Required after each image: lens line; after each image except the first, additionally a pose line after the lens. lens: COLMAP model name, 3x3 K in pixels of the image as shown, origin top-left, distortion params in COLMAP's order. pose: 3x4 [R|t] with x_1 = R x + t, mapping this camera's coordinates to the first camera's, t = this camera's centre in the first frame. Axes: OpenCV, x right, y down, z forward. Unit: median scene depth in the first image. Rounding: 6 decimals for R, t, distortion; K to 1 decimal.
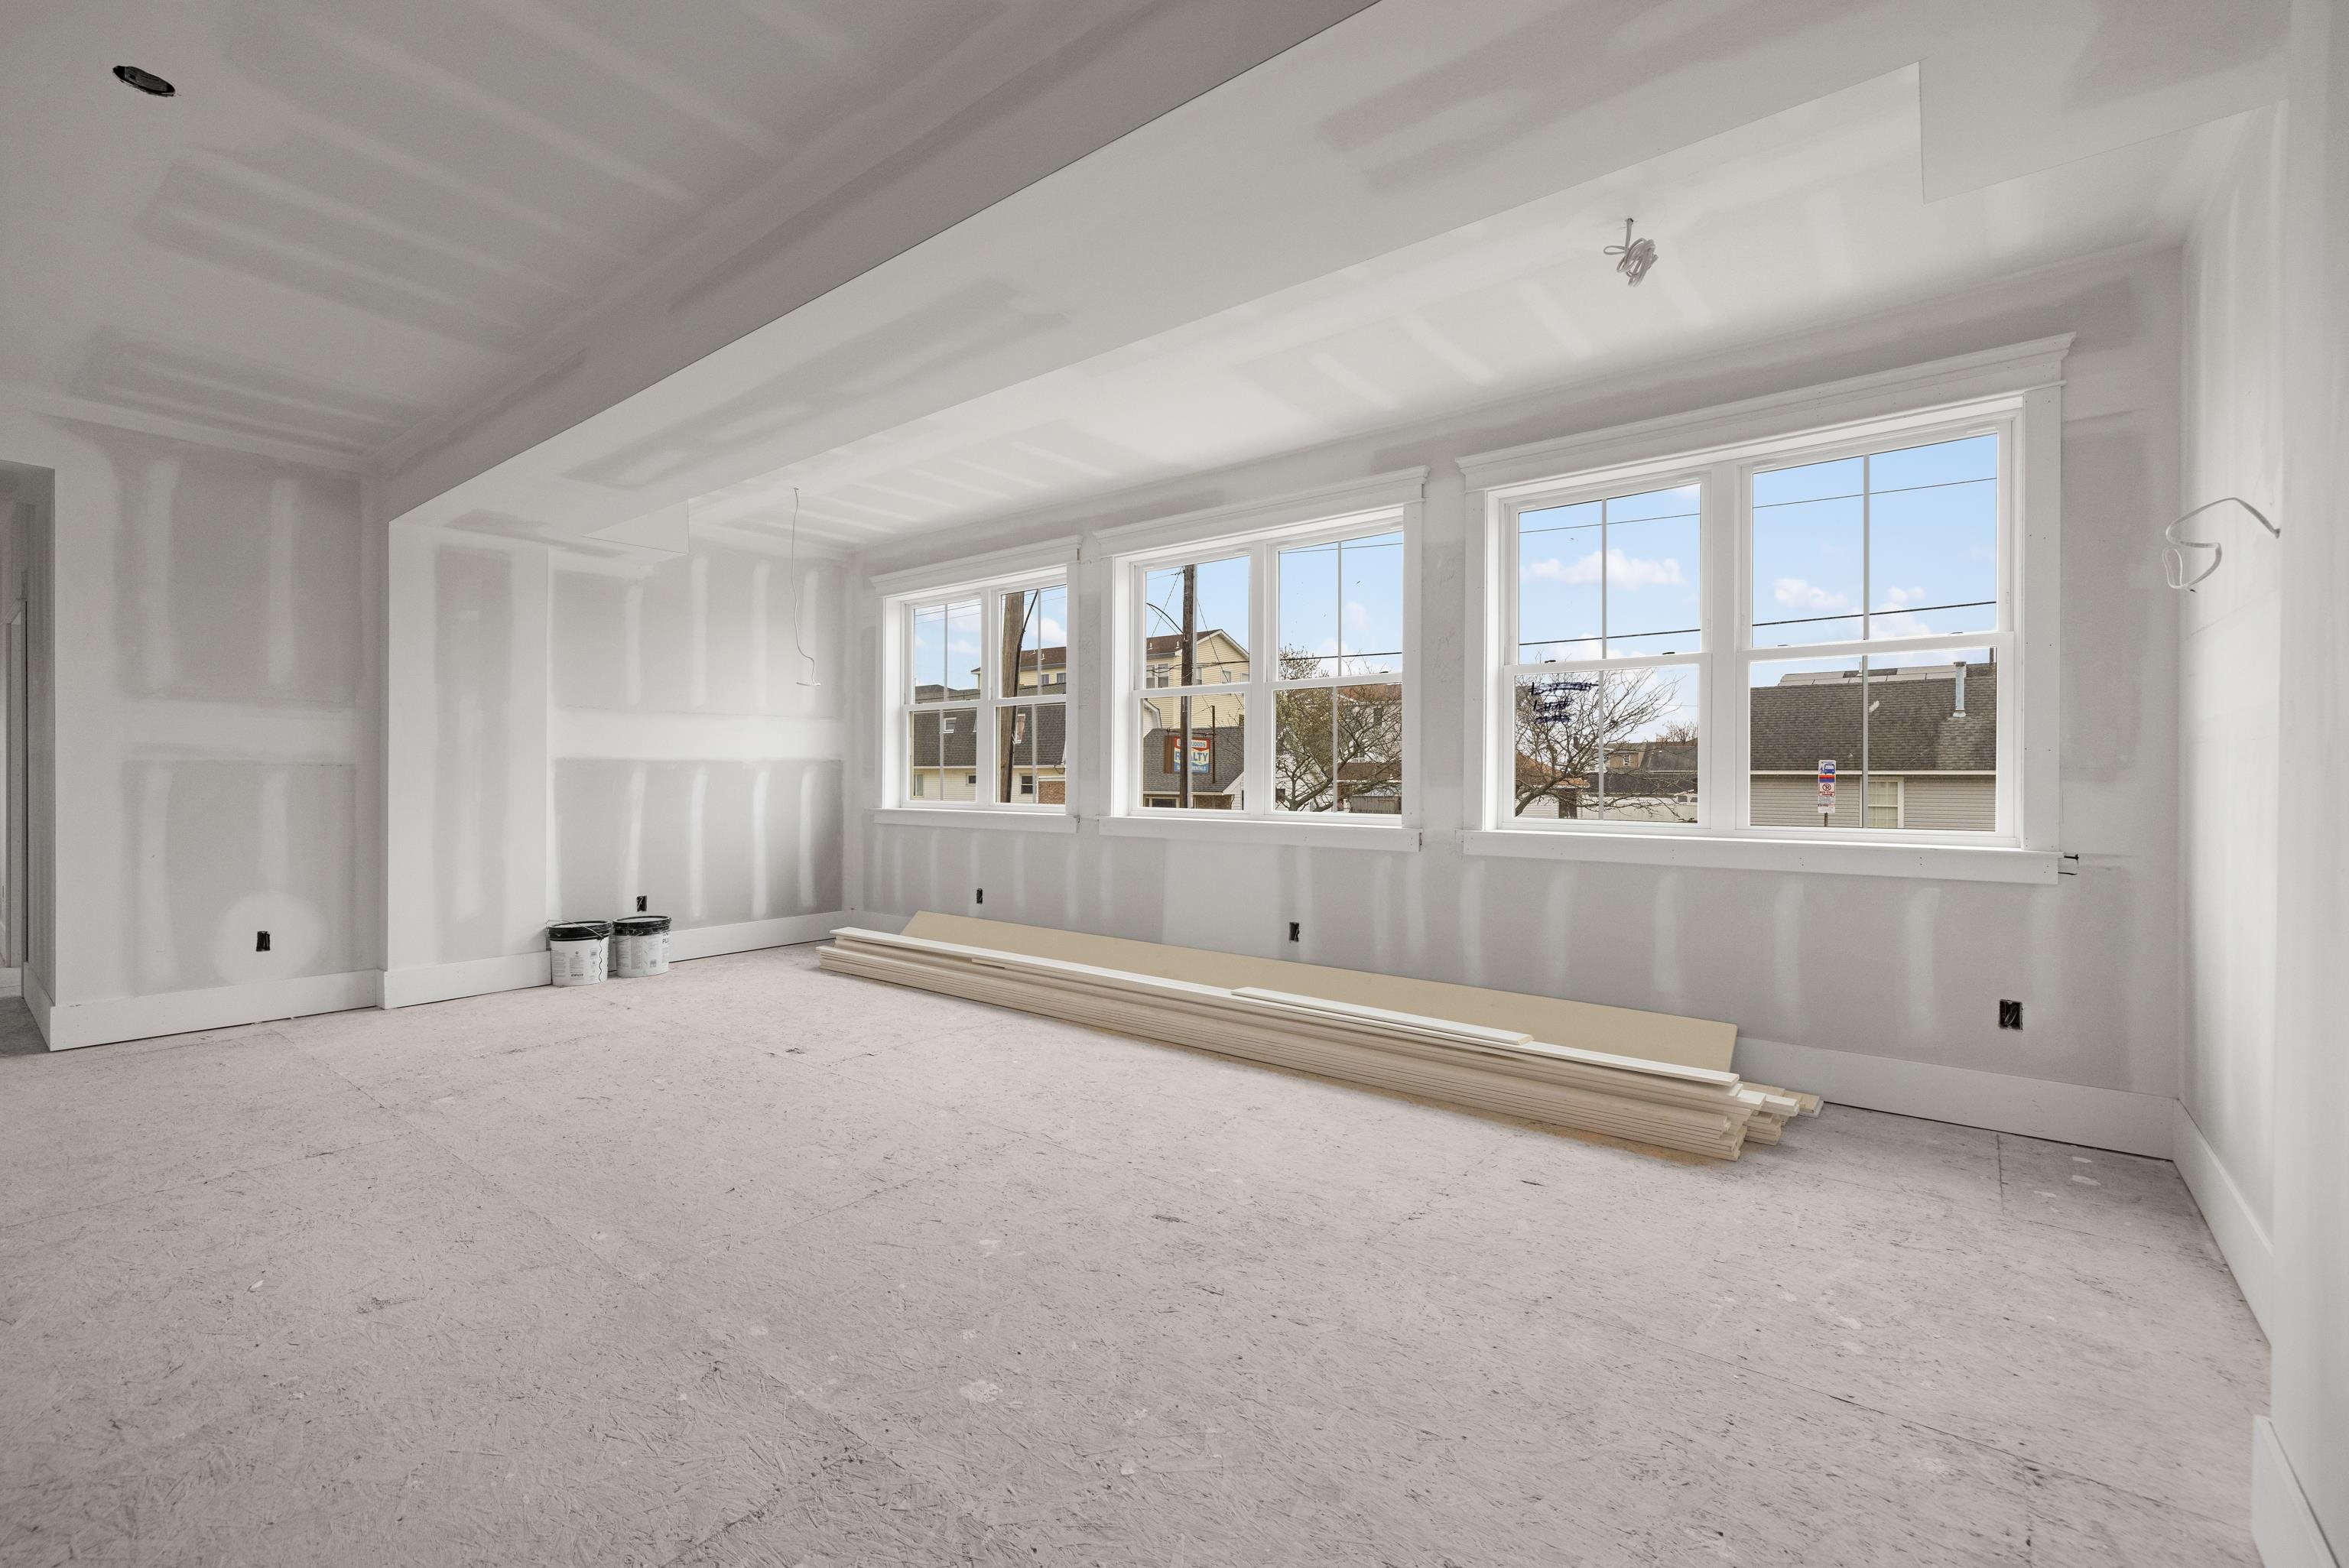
lens RADIAL K [[1010.0, 0, 1167.1], [0, 1010.0, 768.9], [0, 0, 1]] dist [-0.000283, 0.000217]
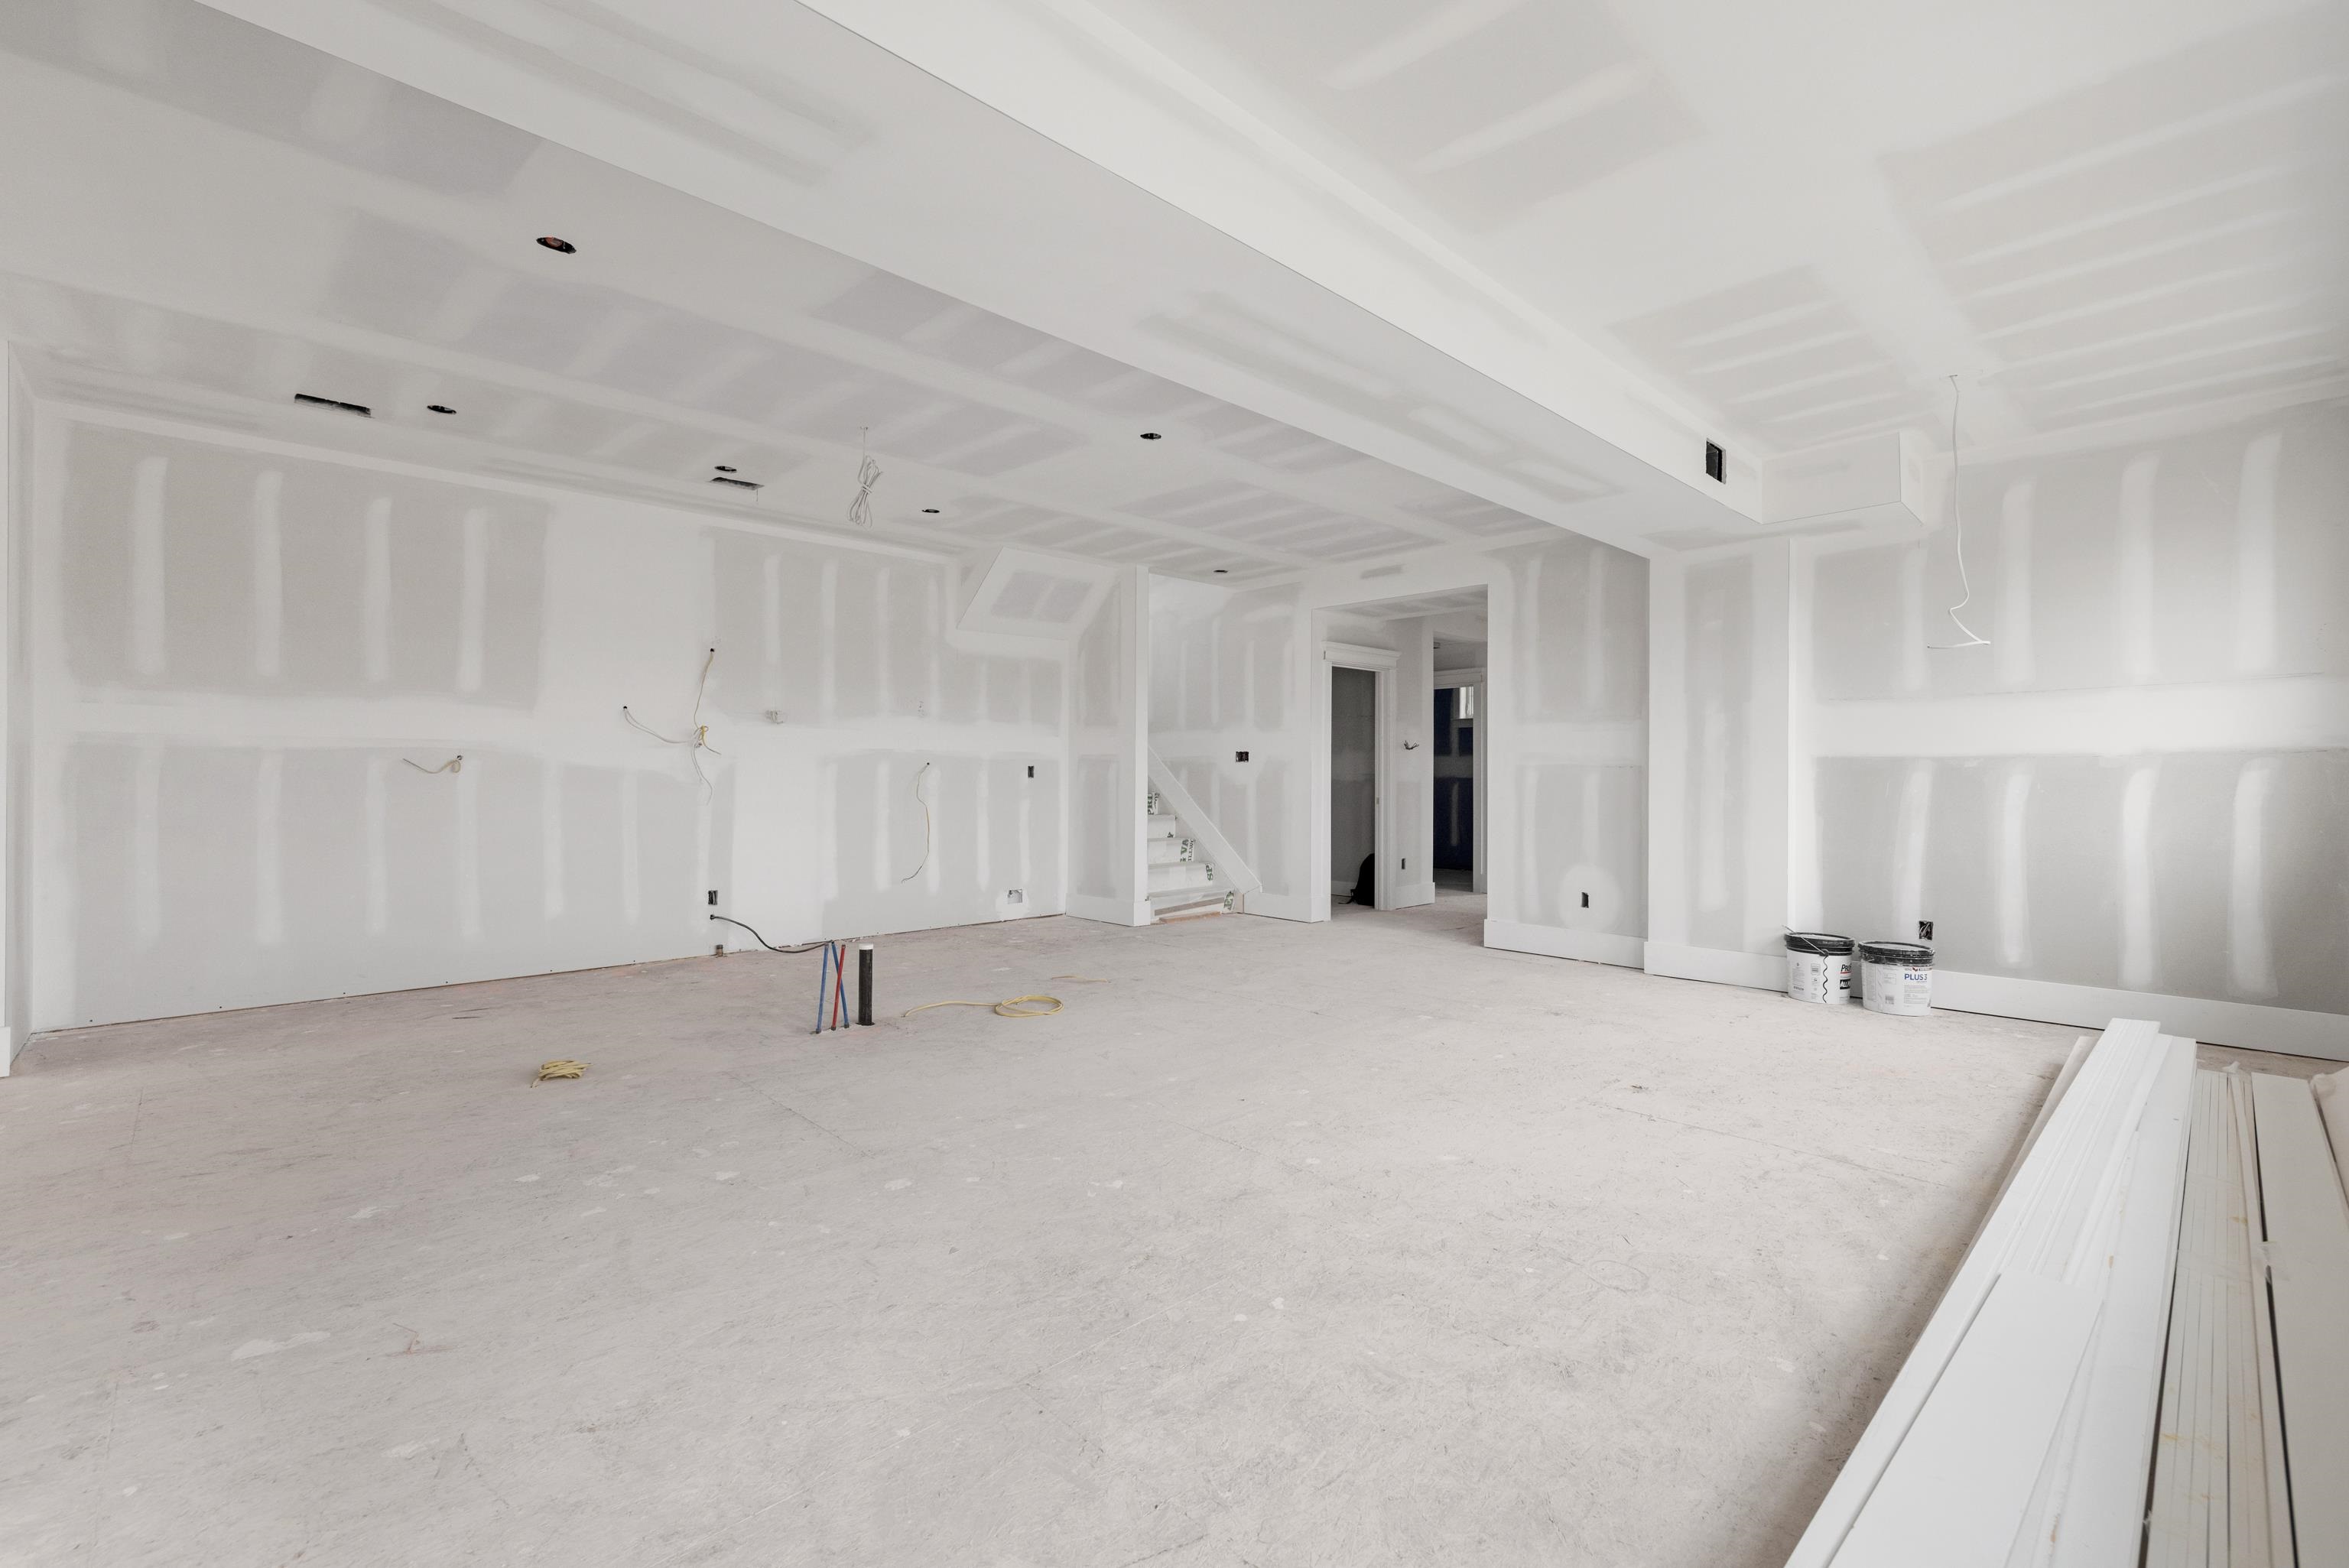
lens RADIAL K [[1004.7, 0, 1164.3], [0, 1004.7, 770.1], [0, 0, 1]] dist [-0.005663, -0.000022]
pose [[-0.139372, -0.006864, -0.990216, 0.465870], [0.003183, 0.999968, -0.007380, 0.007565], [0.990235, -0.004181, -0.139346, 0.606043]]
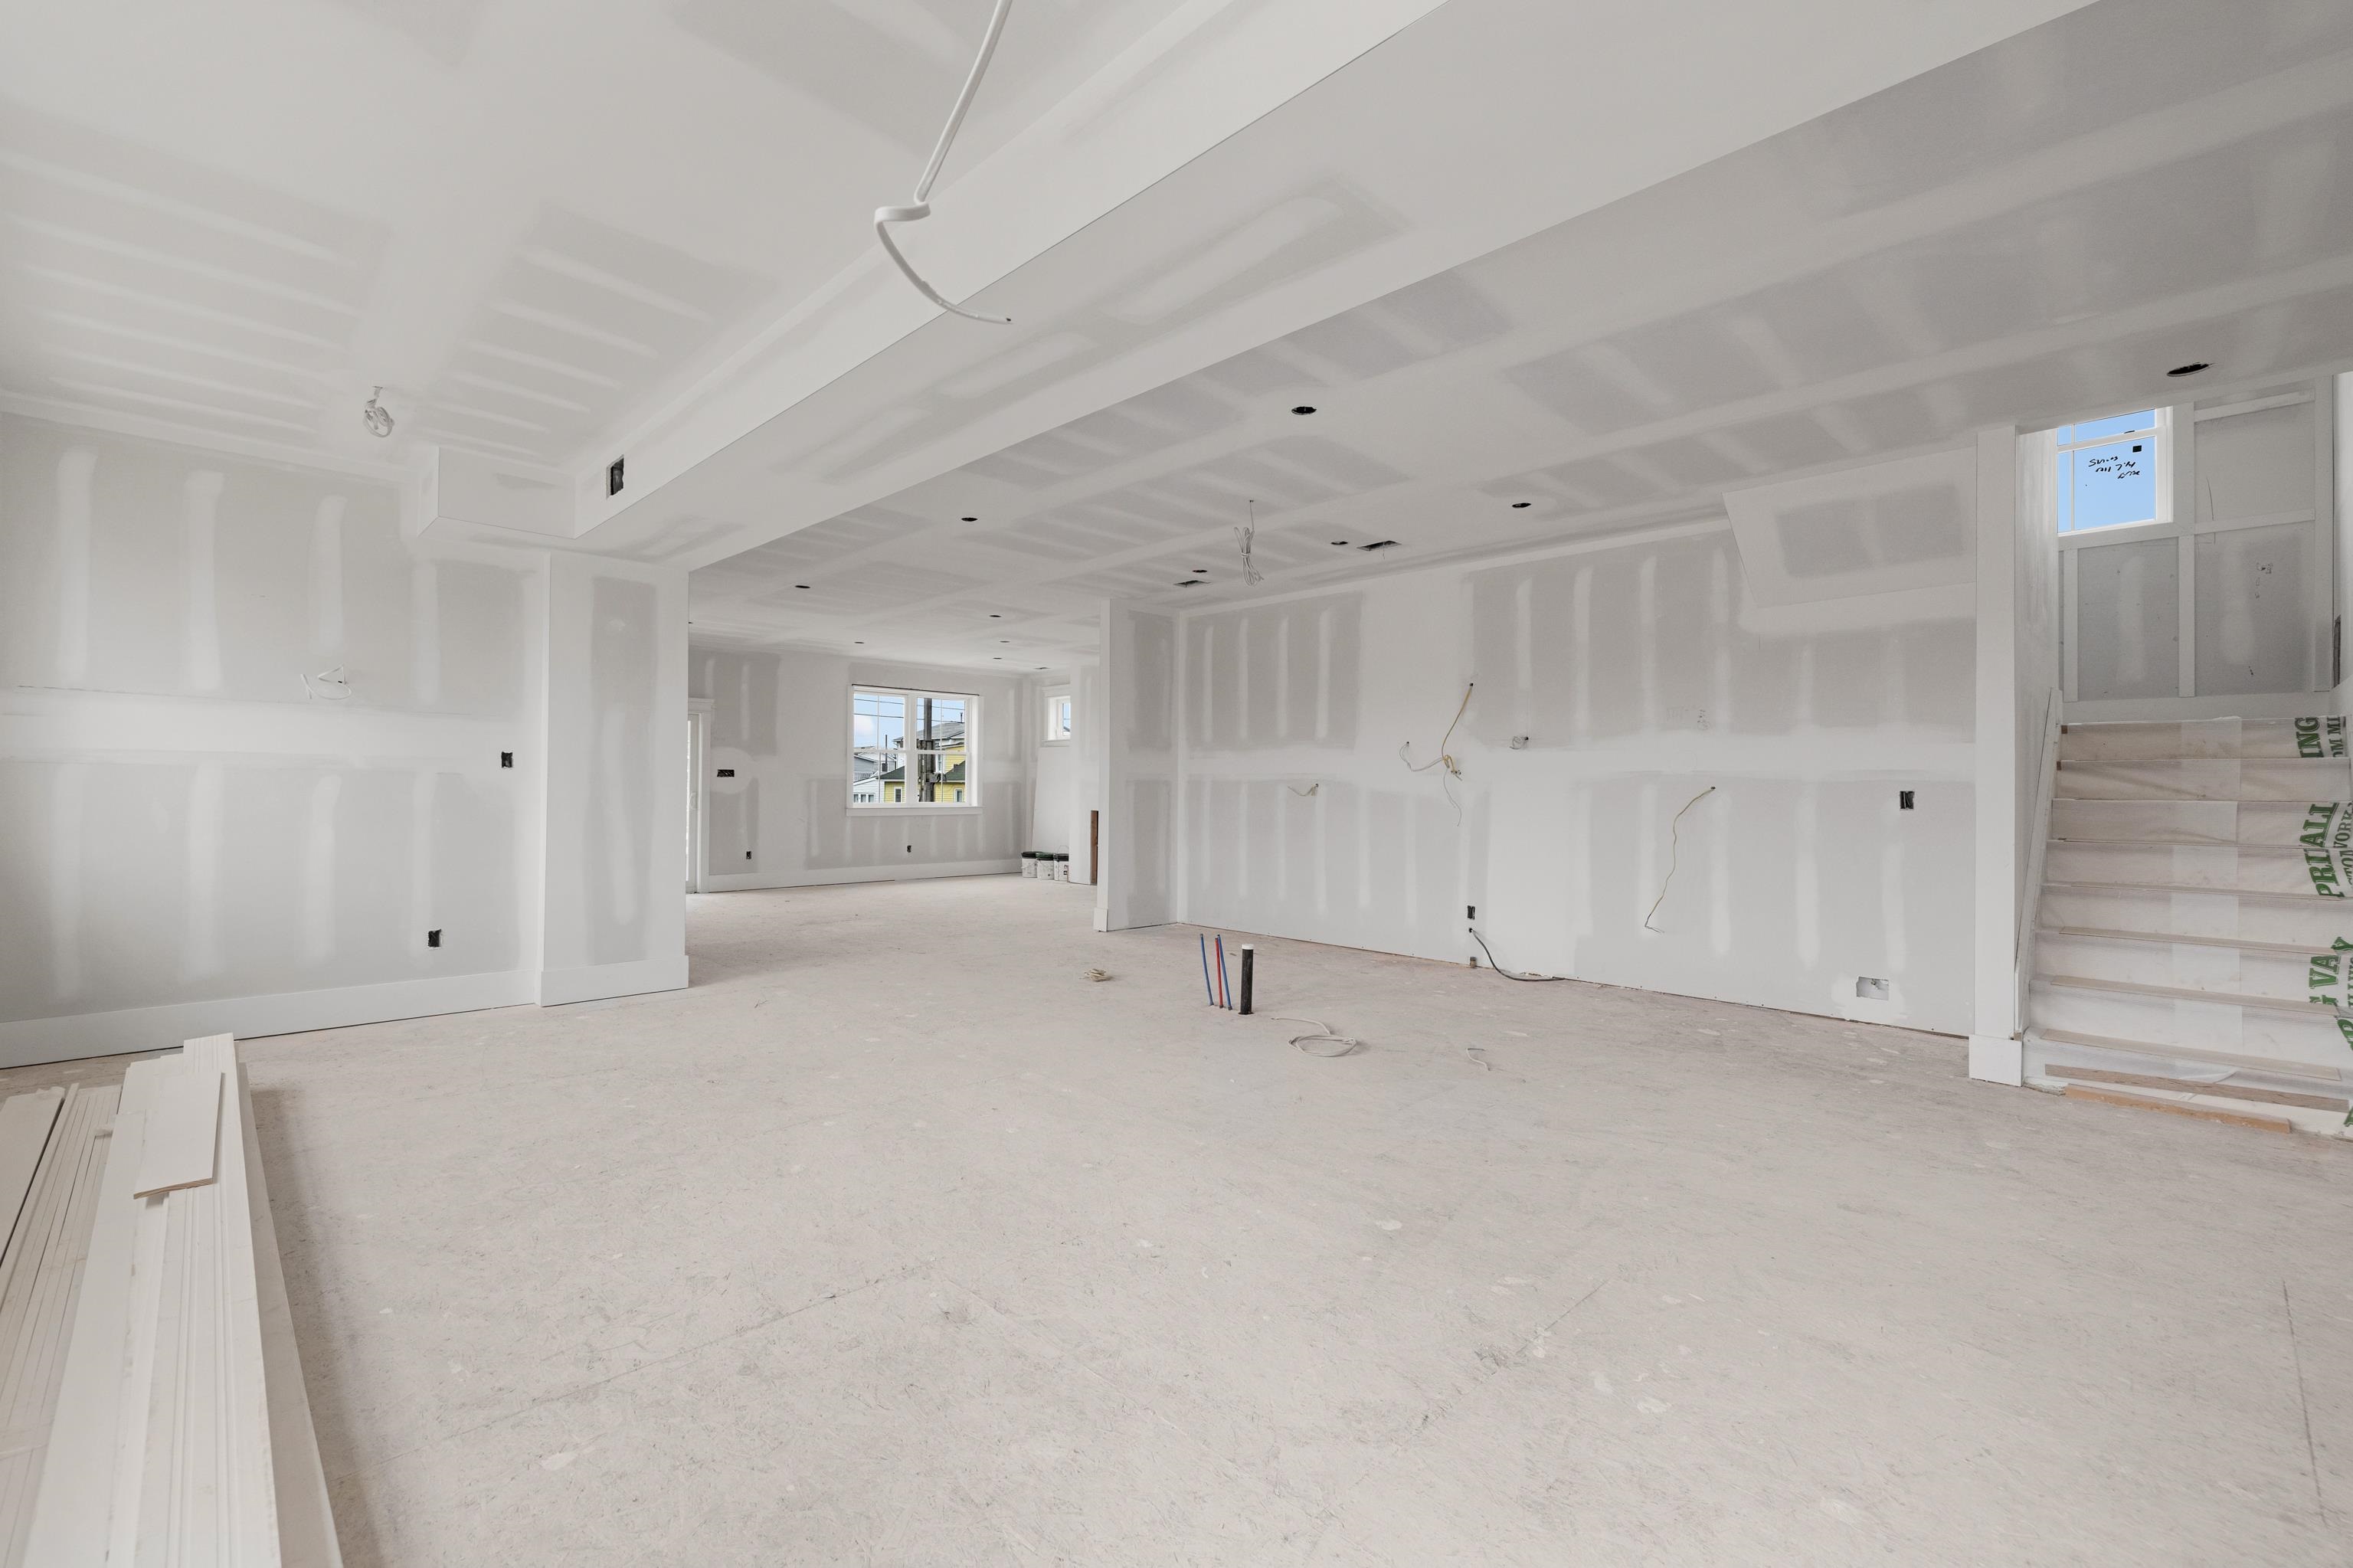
lens RADIAL K [[1010.5, 0, 1161.5], [0, 1010.5, 777.4], [0, 0, 1]] dist [-0.000586, 0.000501]
pose [[-0.991494, -0.008766, 0.129857, -0.458576], [-0.011129, 0.999785, -0.017482, 0.001197], [-0.129676, -0.018778, -0.991379, 1.287639]]
